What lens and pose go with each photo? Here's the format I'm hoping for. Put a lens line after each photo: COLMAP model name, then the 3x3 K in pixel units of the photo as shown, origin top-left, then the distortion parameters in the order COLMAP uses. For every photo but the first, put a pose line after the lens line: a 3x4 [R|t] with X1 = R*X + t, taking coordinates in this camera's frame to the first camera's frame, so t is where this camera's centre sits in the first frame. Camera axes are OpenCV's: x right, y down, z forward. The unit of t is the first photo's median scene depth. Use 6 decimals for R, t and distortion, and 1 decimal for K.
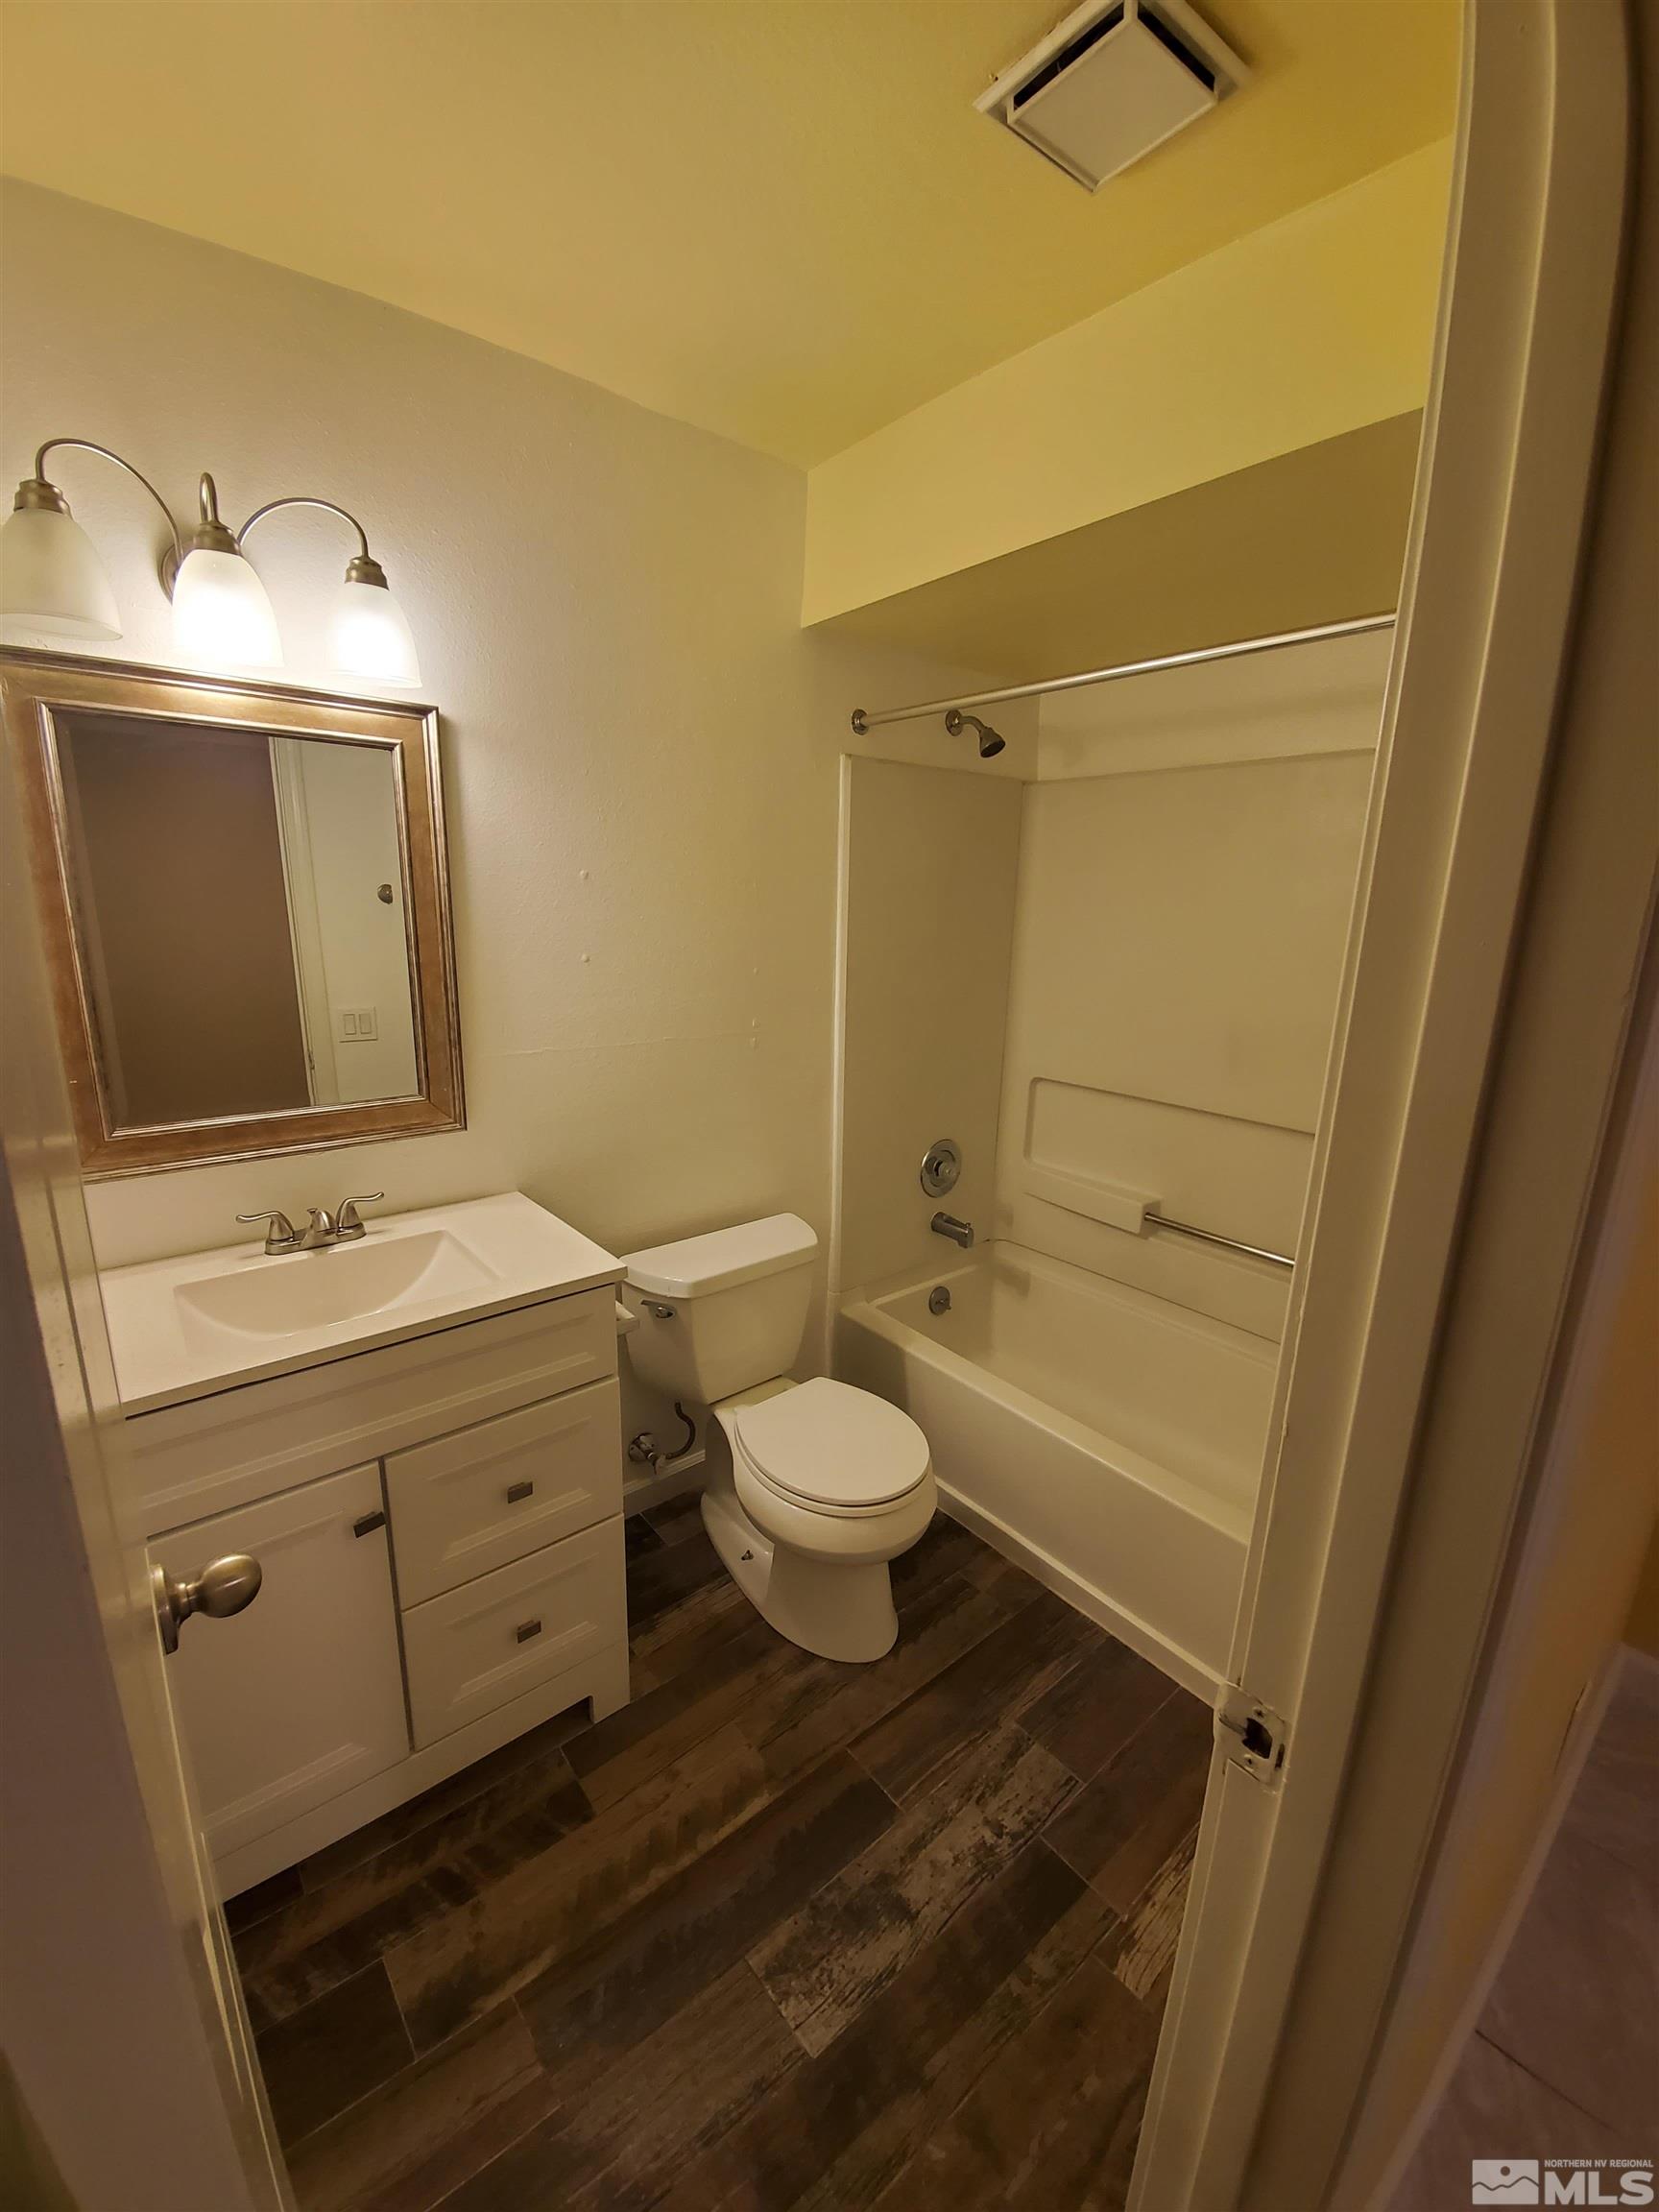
lens RADIAL K [[873.6, 0, 827.6], [0, 873.6, 1100.9], [0, 0, 1]] dist [0.001886, -0.012641]
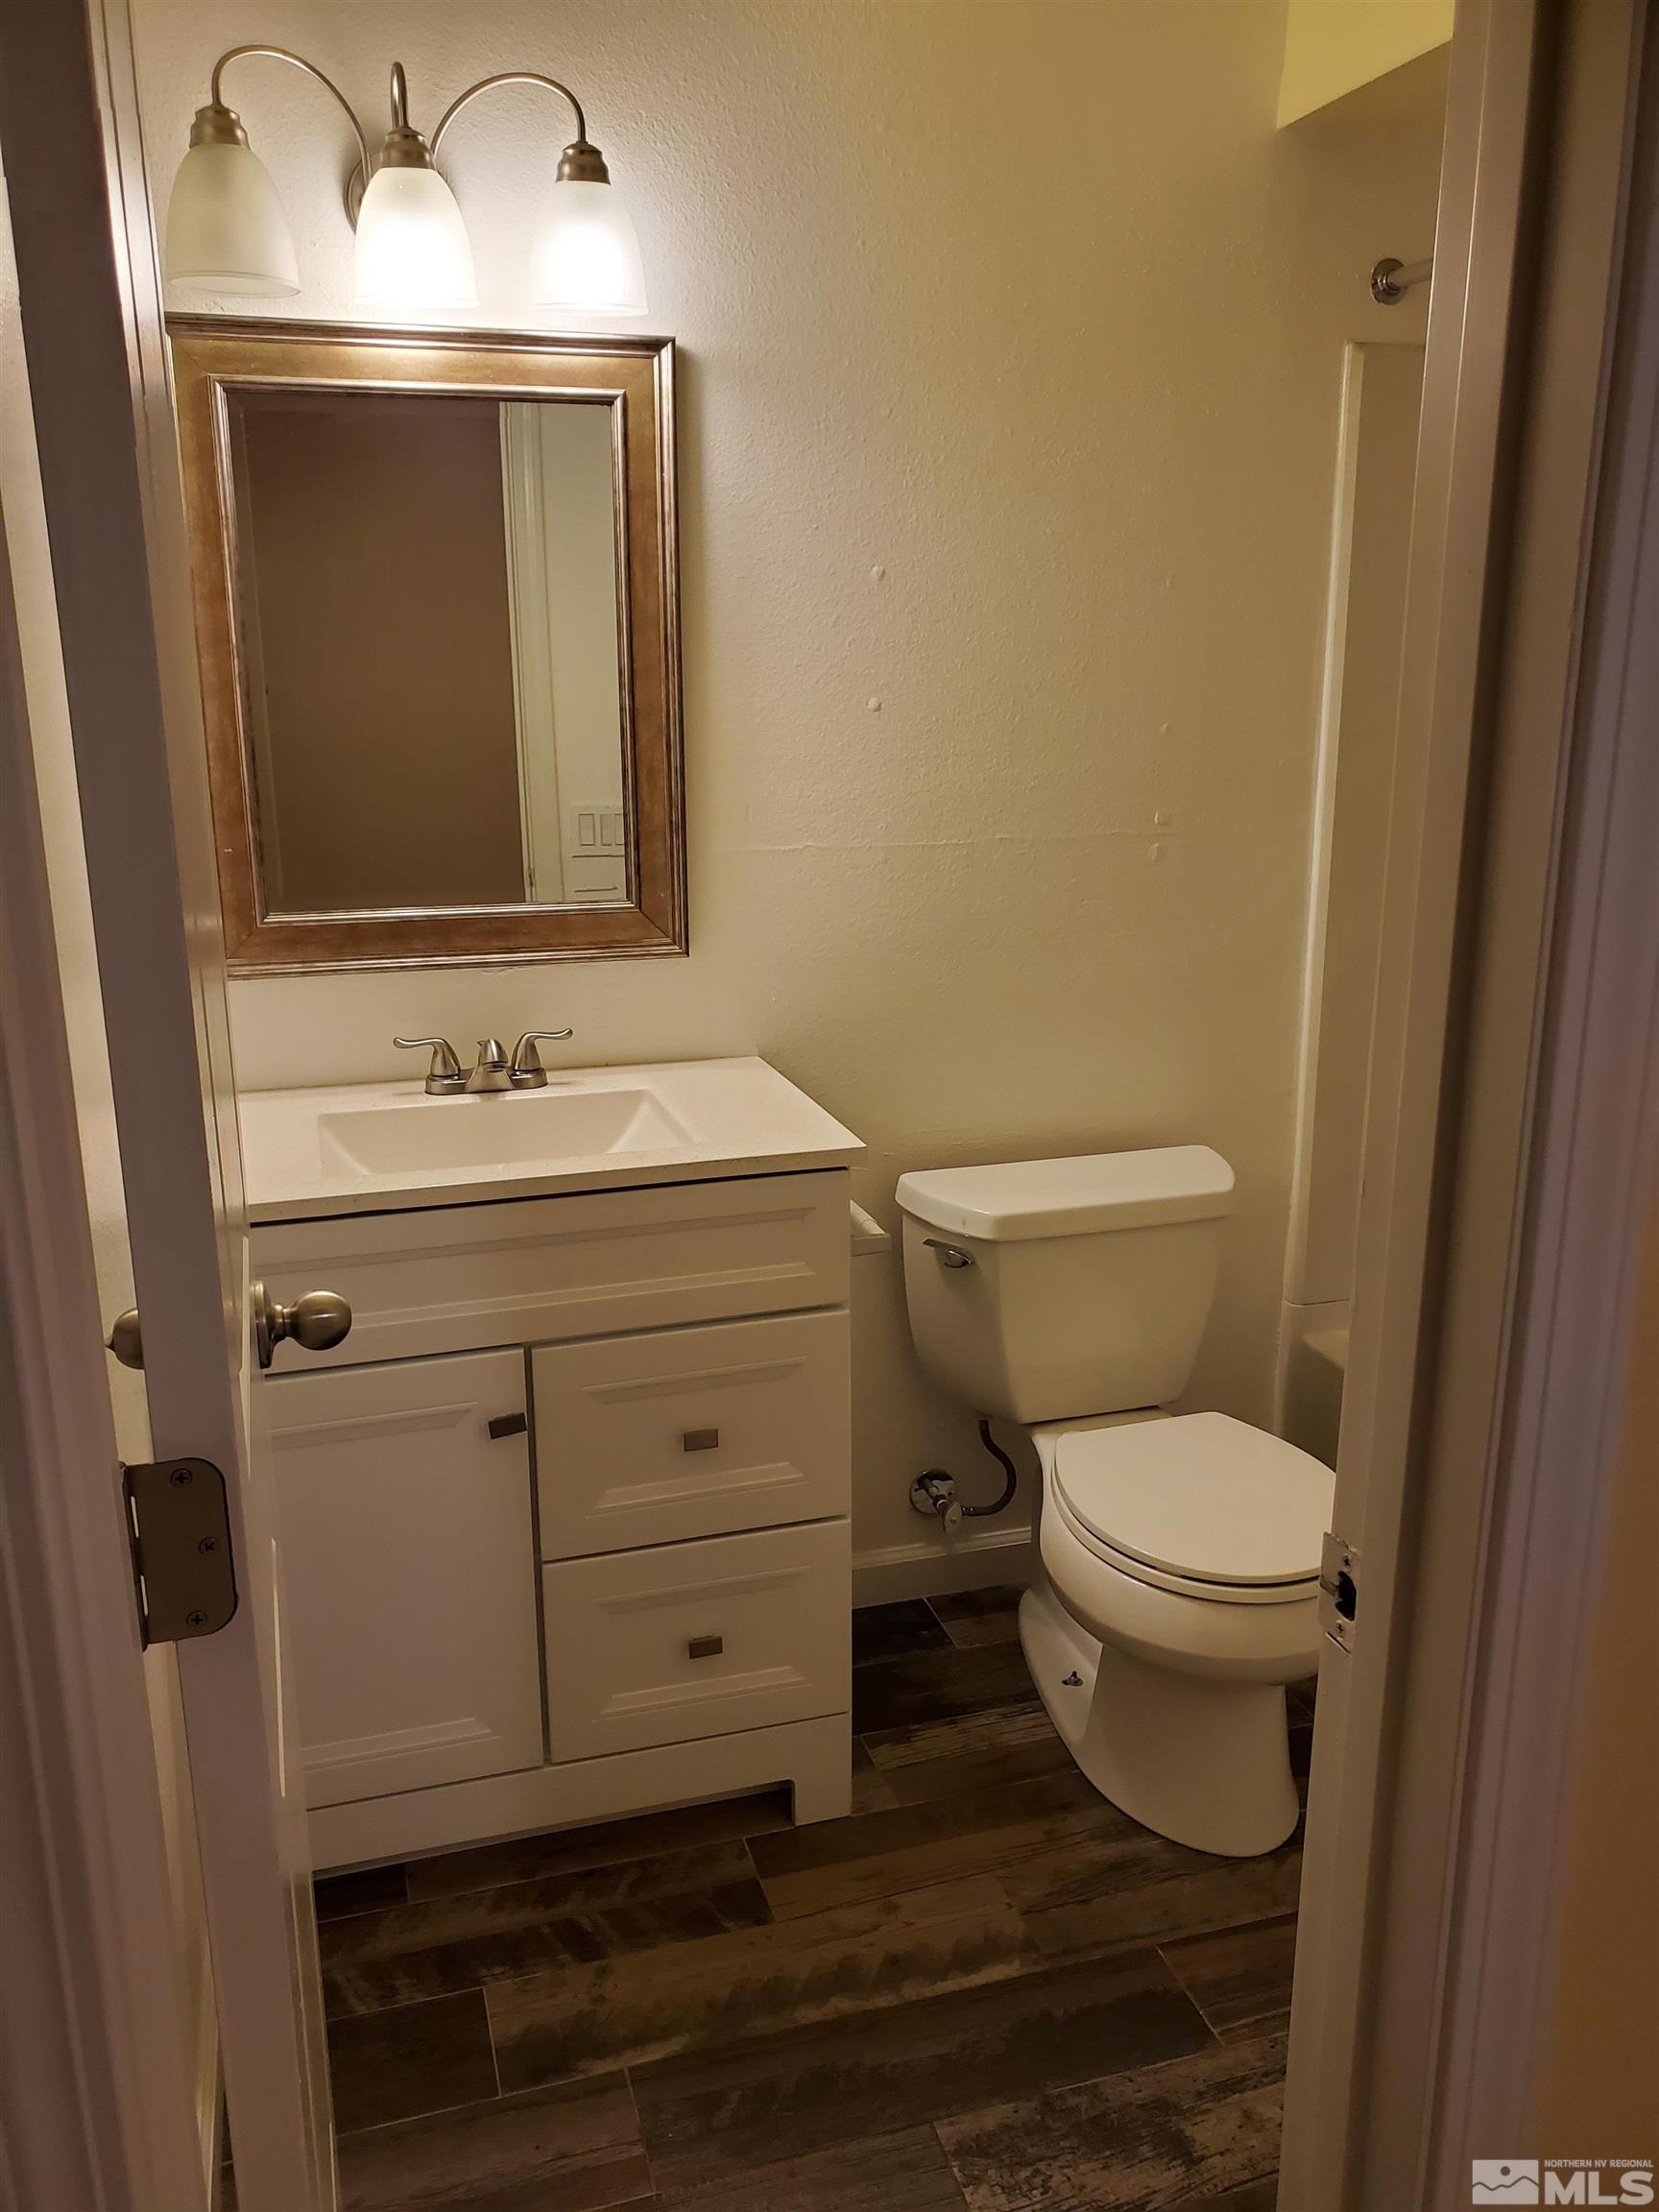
lens RADIAL K [[1751.6, 0, 849.5], [0, 1751.6, 1093.3], [0, 0, 1]] dist [-0.022259, 0.027920]
pose [[0.925470, 0.068323, -0.372608, 0.258780], [-0.059233, 0.997602, 0.035804, 0.098774], [0.374161, -0.011065, 0.927298, -0.265026]]
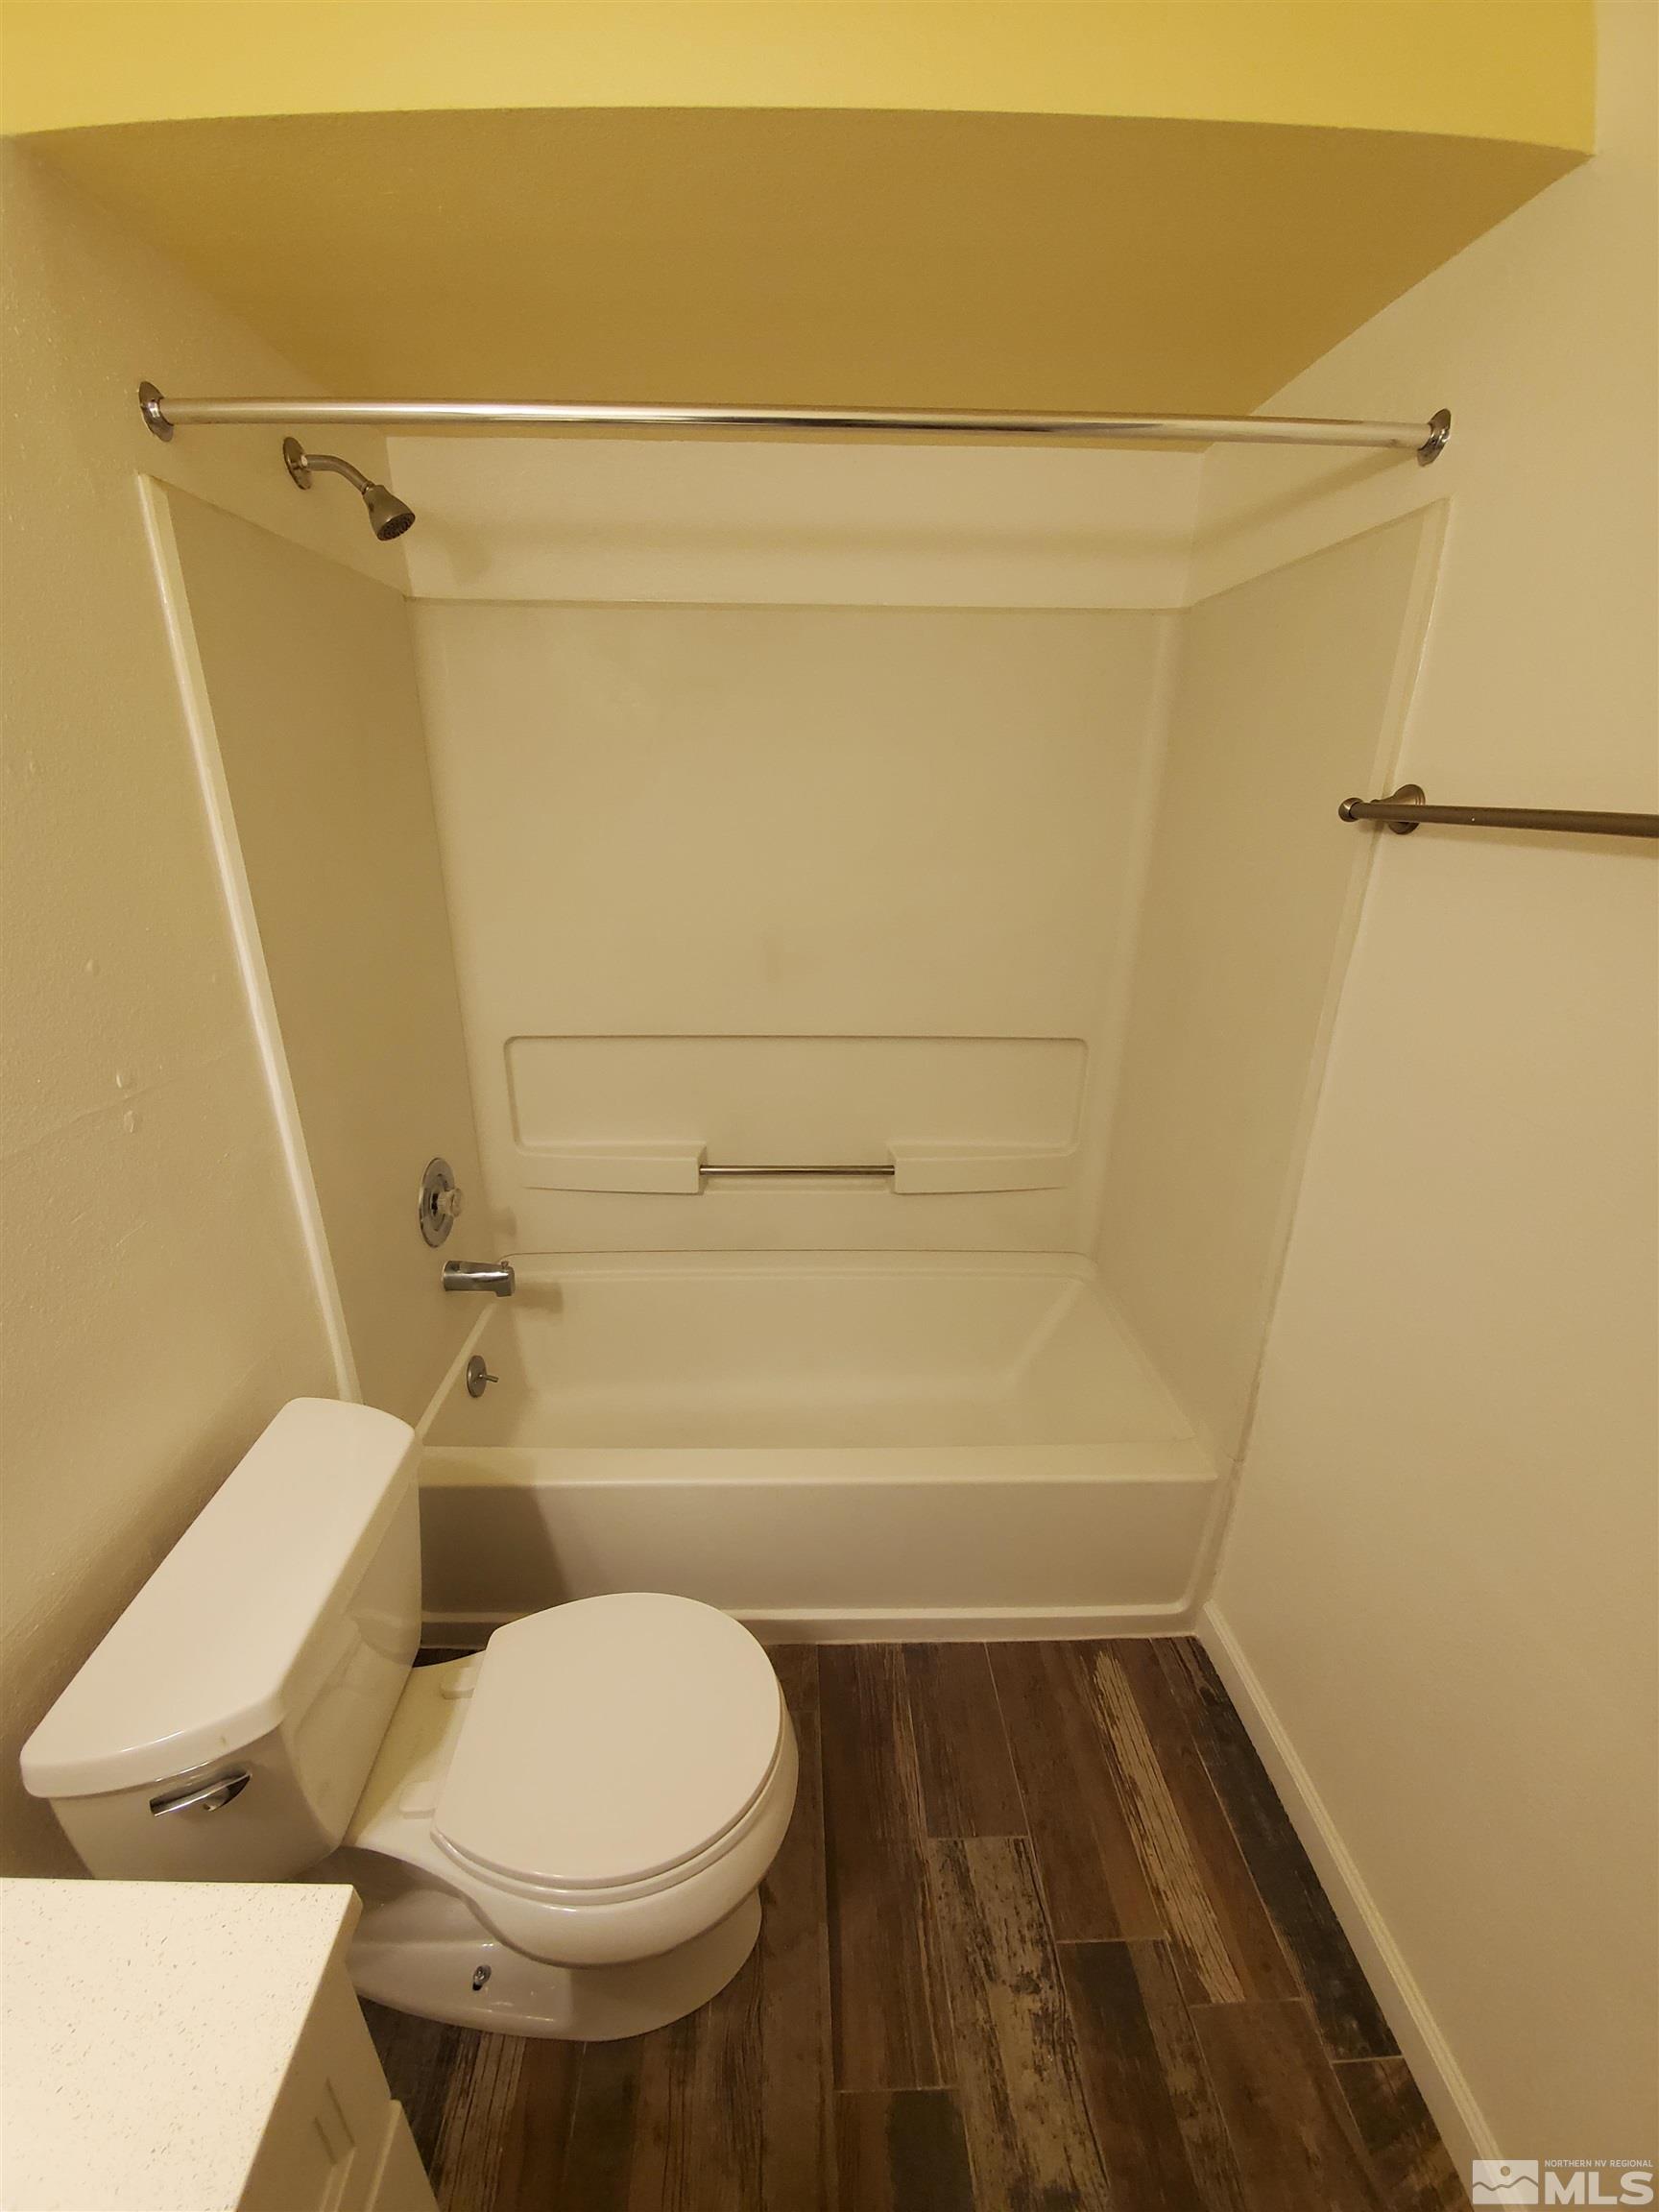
lens RADIAL K [[873.6, 0, 841.7], [0, 873.6, 1103.0], [0, 0, 1]] dist [0.001886, -0.012641]
pose [[0.618724, -0.282300, 0.733136, -0.265730], [0.178242, 0.959314, 0.218966, -0.157713], [-0.765121, -0.004804, 0.643868, 0.603708]]
